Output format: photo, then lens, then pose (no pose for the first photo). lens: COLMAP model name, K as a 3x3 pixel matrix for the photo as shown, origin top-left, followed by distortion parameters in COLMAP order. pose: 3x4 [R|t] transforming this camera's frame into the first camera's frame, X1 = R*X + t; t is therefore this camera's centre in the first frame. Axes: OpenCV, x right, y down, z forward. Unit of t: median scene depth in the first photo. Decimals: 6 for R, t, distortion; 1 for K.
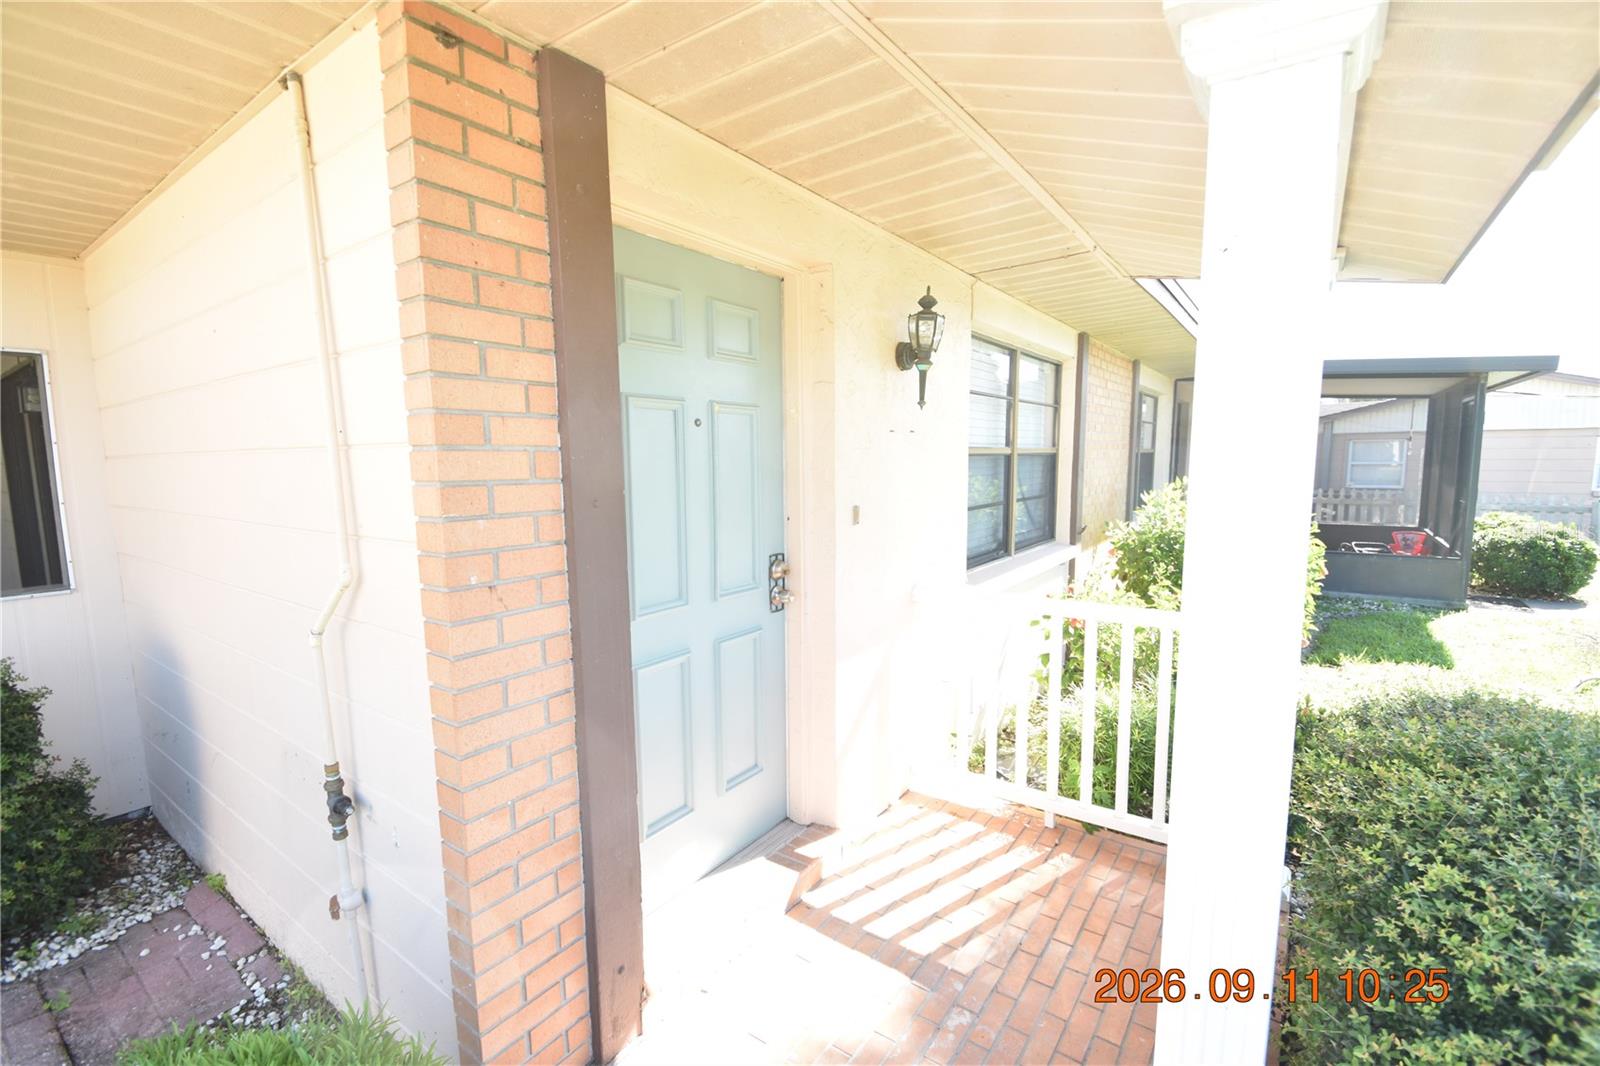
lens RADIAL K [[696.2, 0, 800.6], [0, 696.2, 535.6], [0, 0, 1]] dist [0.001714, -0.008699]
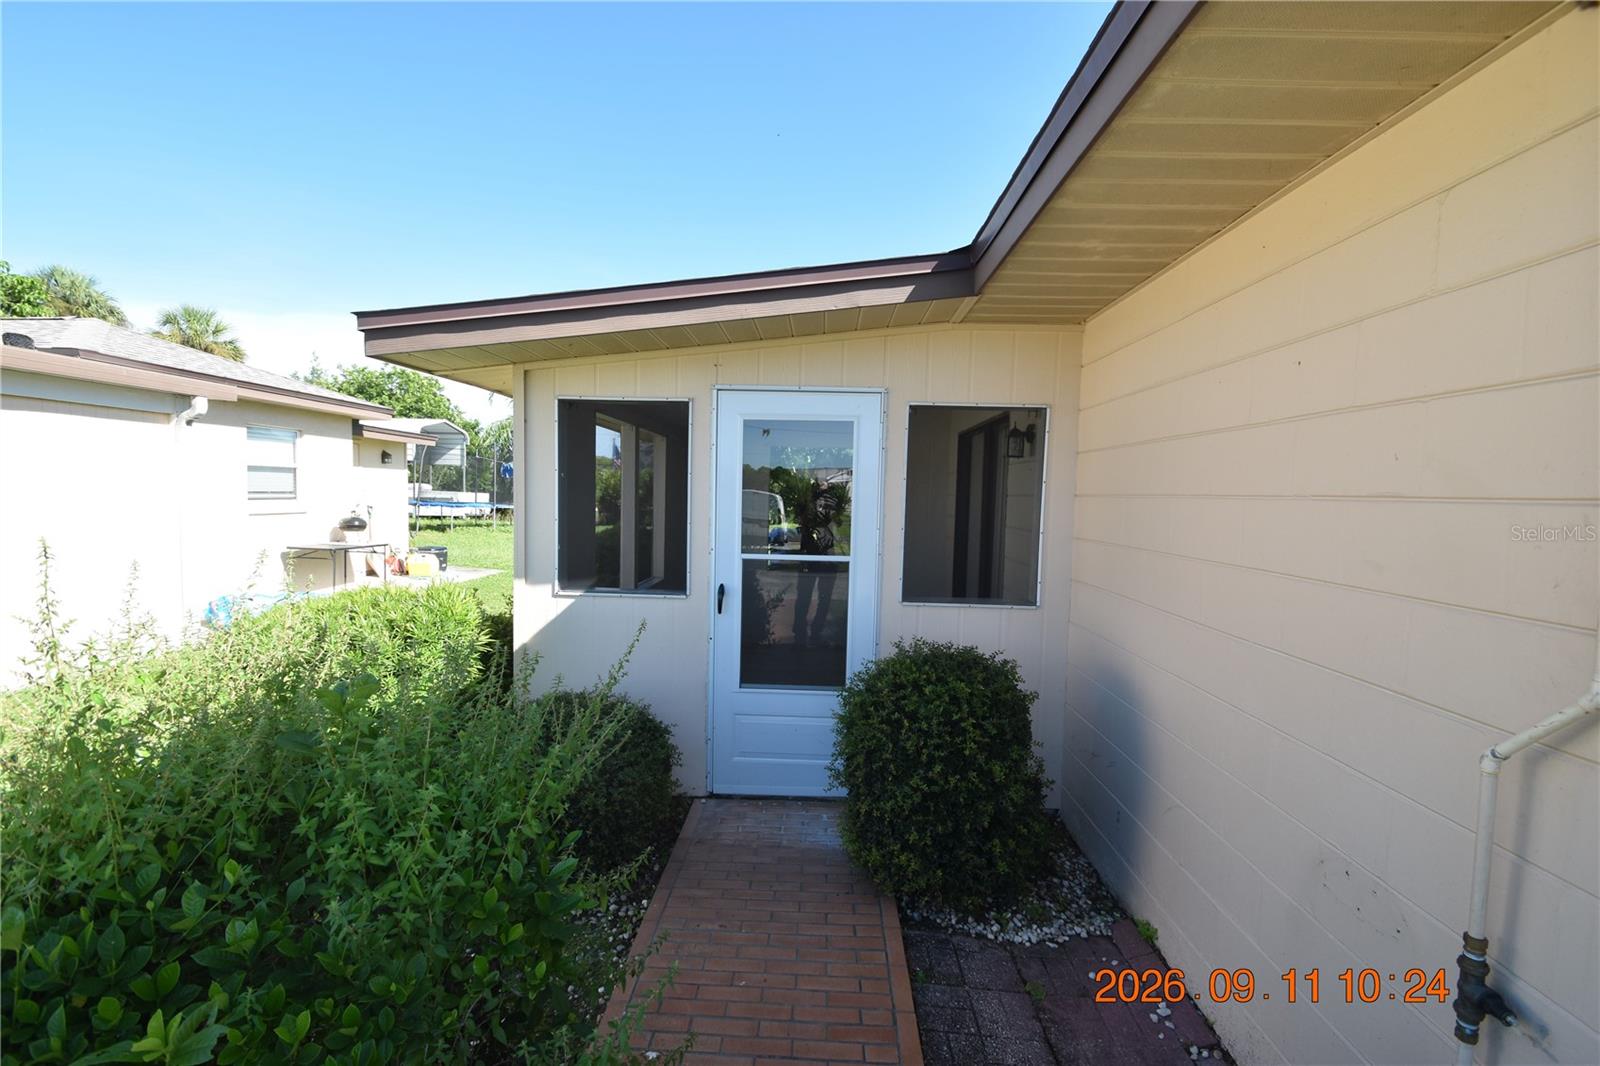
lens RADIAL K [[696.2, 0, 808.3], [0, 696.2, 535.8], [0, 0, 1]] dist [0.001714, -0.008699]
pose [[0.568753, 0.078269, -0.818776, -0.400463], [-0.125515, 0.992062, 0.007646, -0.001134], [0.812875, 0.098420, 0.574062, -0.008823]]
